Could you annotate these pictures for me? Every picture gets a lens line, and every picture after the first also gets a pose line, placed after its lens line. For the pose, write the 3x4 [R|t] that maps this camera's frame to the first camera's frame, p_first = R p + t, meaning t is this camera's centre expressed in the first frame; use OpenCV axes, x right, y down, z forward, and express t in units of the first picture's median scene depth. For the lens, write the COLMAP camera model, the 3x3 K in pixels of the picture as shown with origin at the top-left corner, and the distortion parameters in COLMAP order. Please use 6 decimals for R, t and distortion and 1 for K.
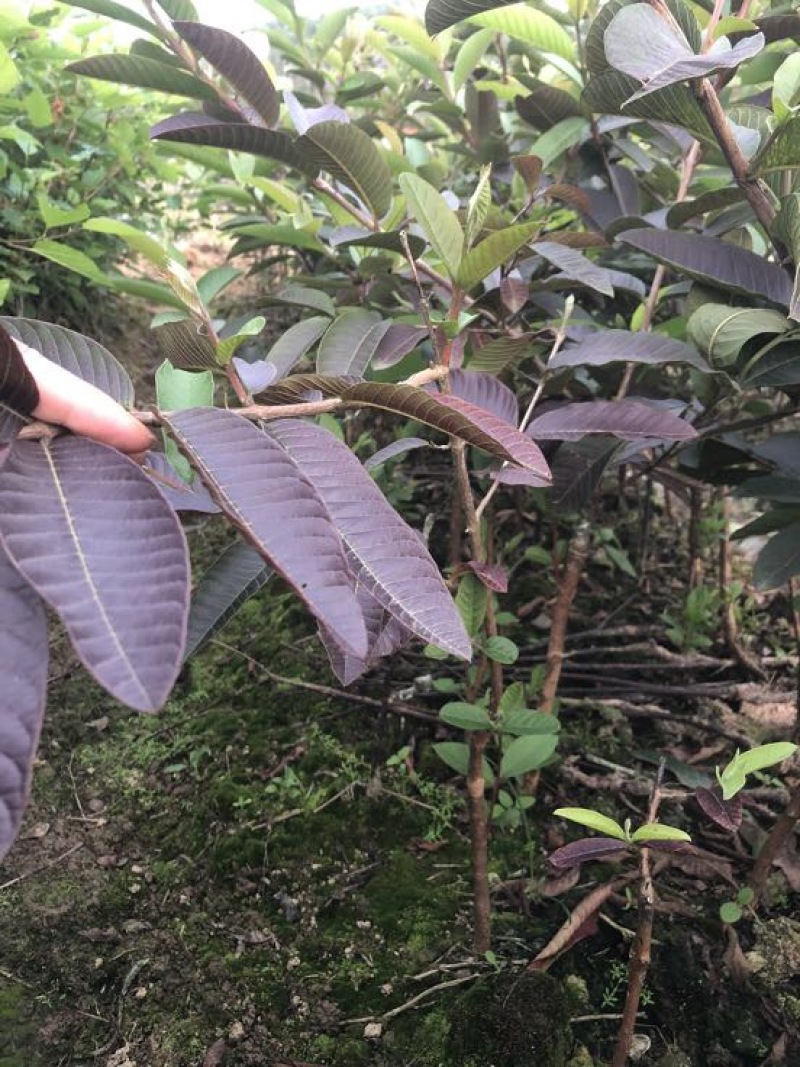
lens RADIAL K [[927.8, 0, 400.0], [0, 927.8, 533.5], [0, 0, 1]] dist [-0.061196, 0.122944]
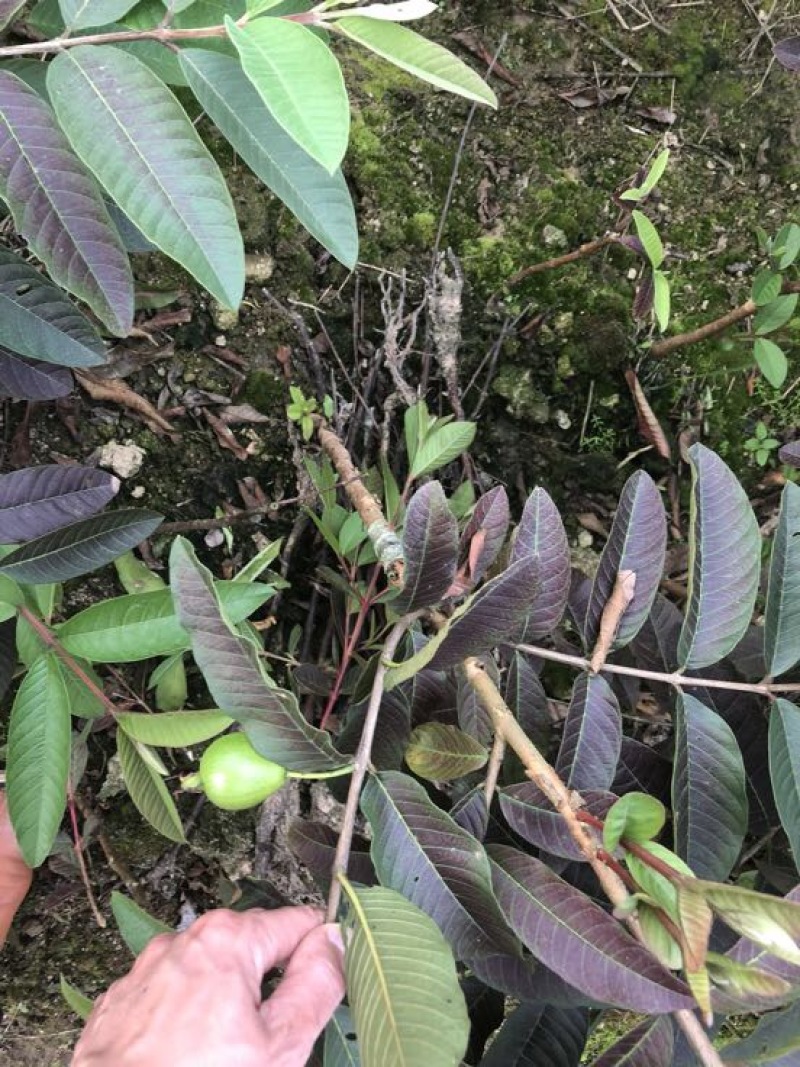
lens RADIAL K [[905.8, 0, 400.0], [0, 905.8, 533.5], [0, 0, 1]] dist [0.001123, 0.015921]
pose [[-0.358315, 0.926835, -0.112191, 0.605715], [-0.615596, -0.144207, 0.774755, -0.407108], [0.701891, 0.346671, 0.622228, -0.054541]]
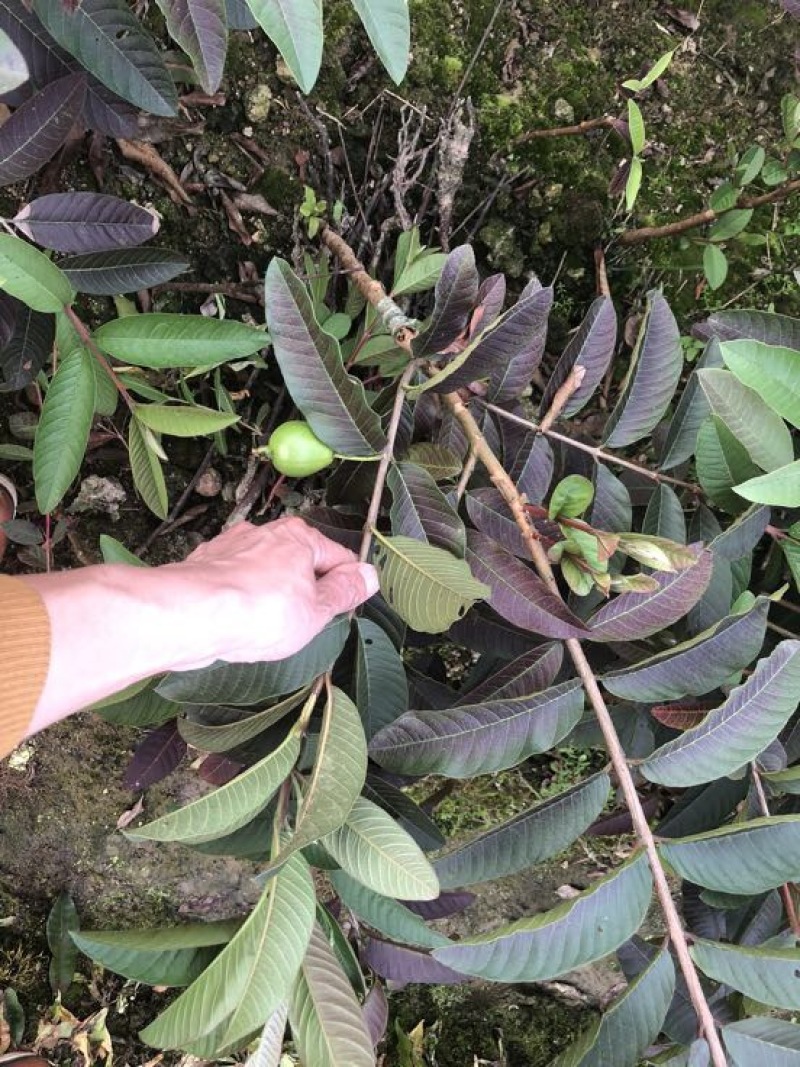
lens RADIAL K [[927.8, 0, 400.0], [0, 927.8, 533.5], [0, 0, 1]] dist [-0.061196, 0.122944]
pose [[-0.546149, 0.837506, -0.017440, 0.707473], [-0.615422, -0.387026, 0.686635, -0.565305], [0.568311, 0.385738, 0.726793, -0.178597]]
